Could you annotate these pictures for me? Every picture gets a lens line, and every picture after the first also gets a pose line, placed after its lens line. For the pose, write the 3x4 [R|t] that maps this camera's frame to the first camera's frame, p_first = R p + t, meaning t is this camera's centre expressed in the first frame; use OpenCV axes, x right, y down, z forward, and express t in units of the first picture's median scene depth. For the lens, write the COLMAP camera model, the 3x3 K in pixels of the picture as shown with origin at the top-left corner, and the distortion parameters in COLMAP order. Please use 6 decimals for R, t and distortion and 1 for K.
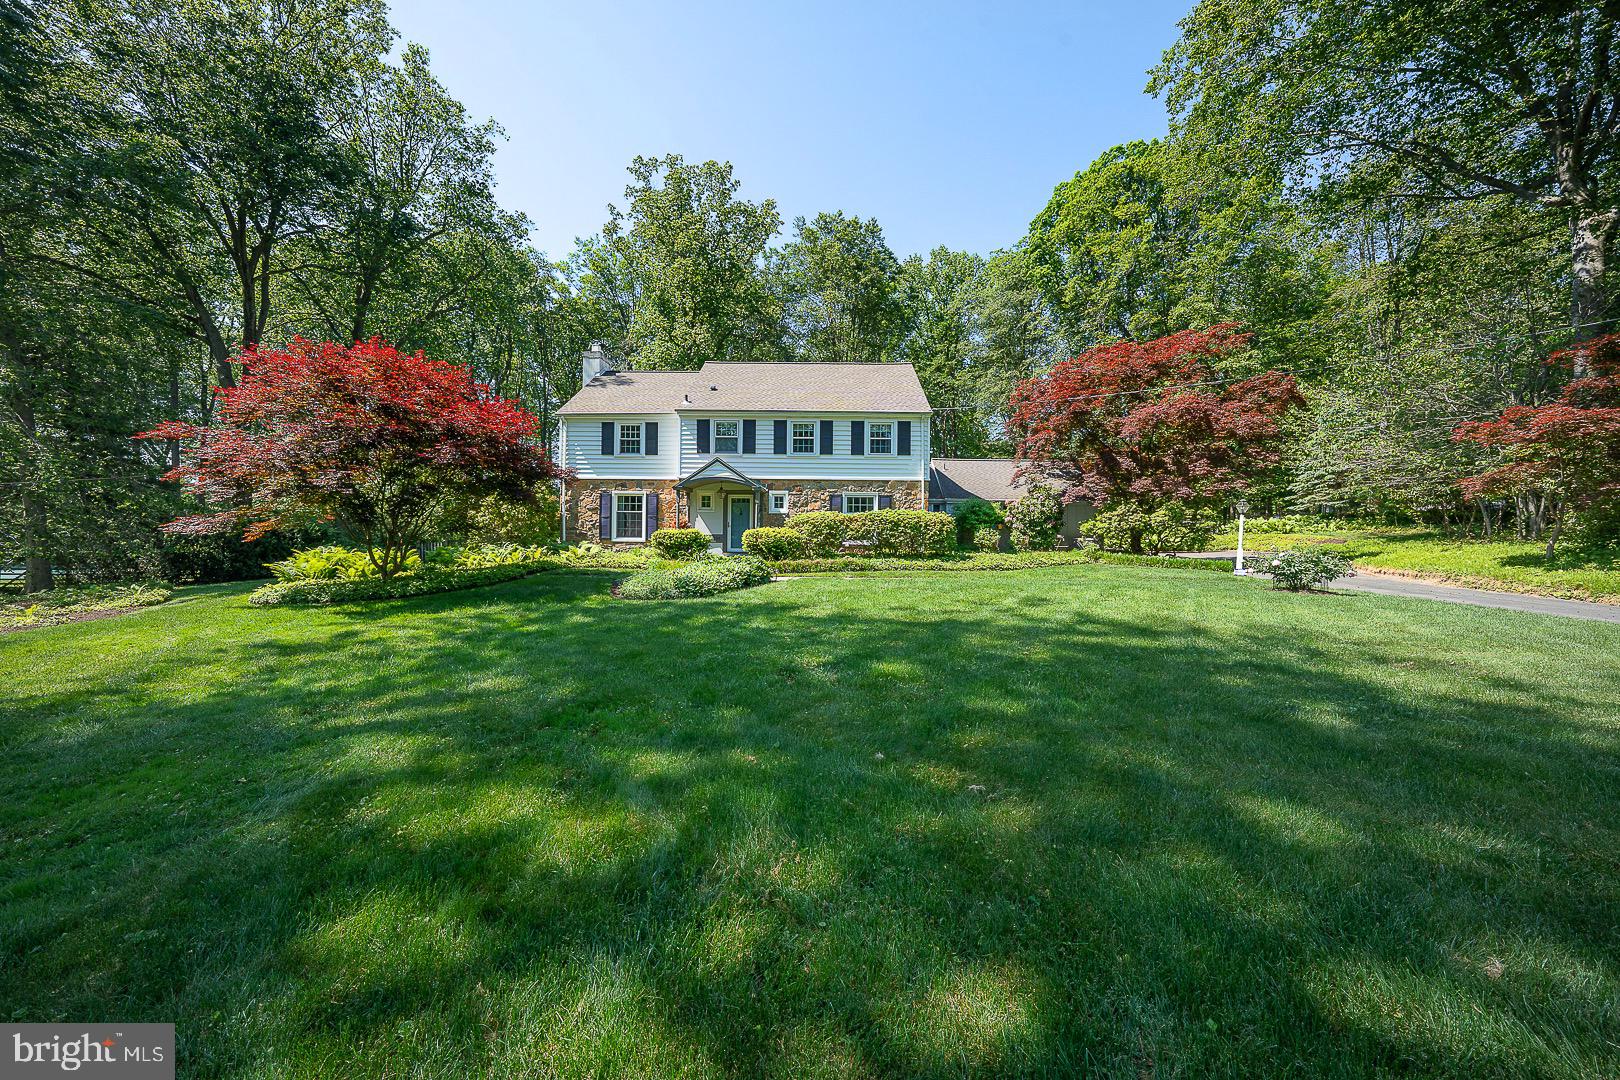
lens RADIAL K [[550.0, 0, 810.0], [0, 550.0, 540.0], [0, 0, 1]] dist [-0.015624, 0.000428]
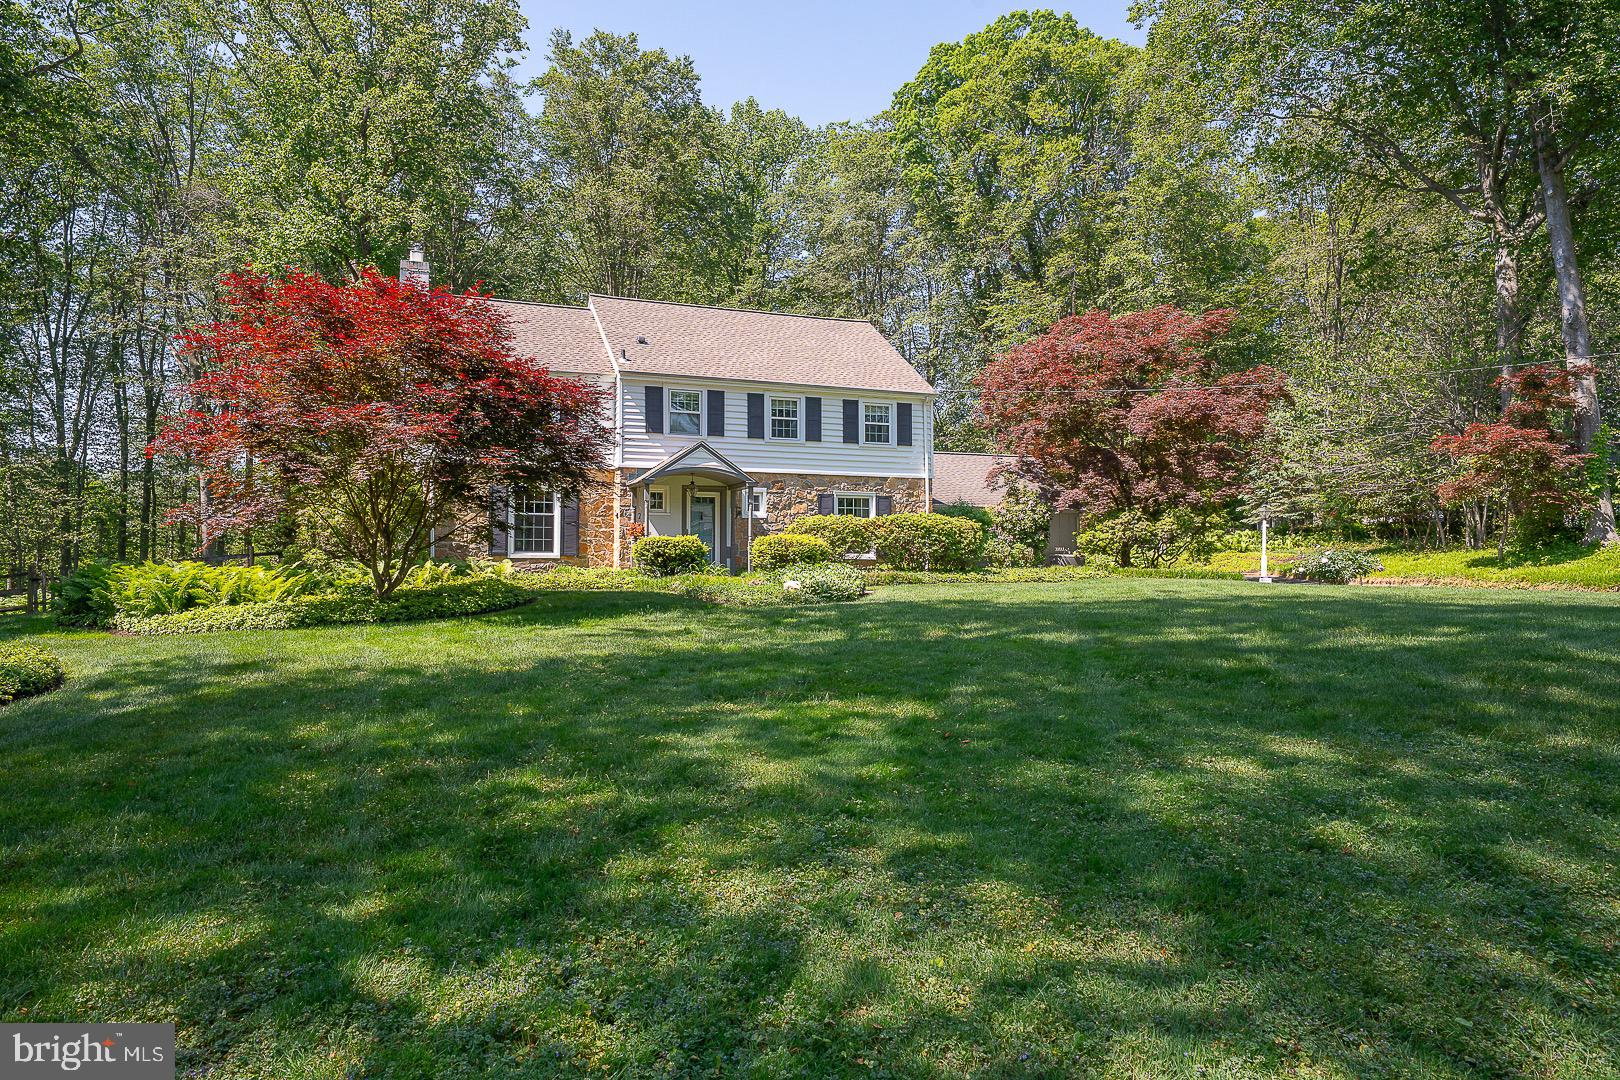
lens RADIAL K [[1011.9, 0, 810.0], [0, 1011.9, 540.0], [0, 0, 1]] dist [0.085606, -0.121798]
pose [[0.928463, 0.000497, 0.371426, -0.497023], [0.016276, 0.998984, -0.042022, 0.040536], [-0.371069, 0.045061, 0.927511, -0.299831]]
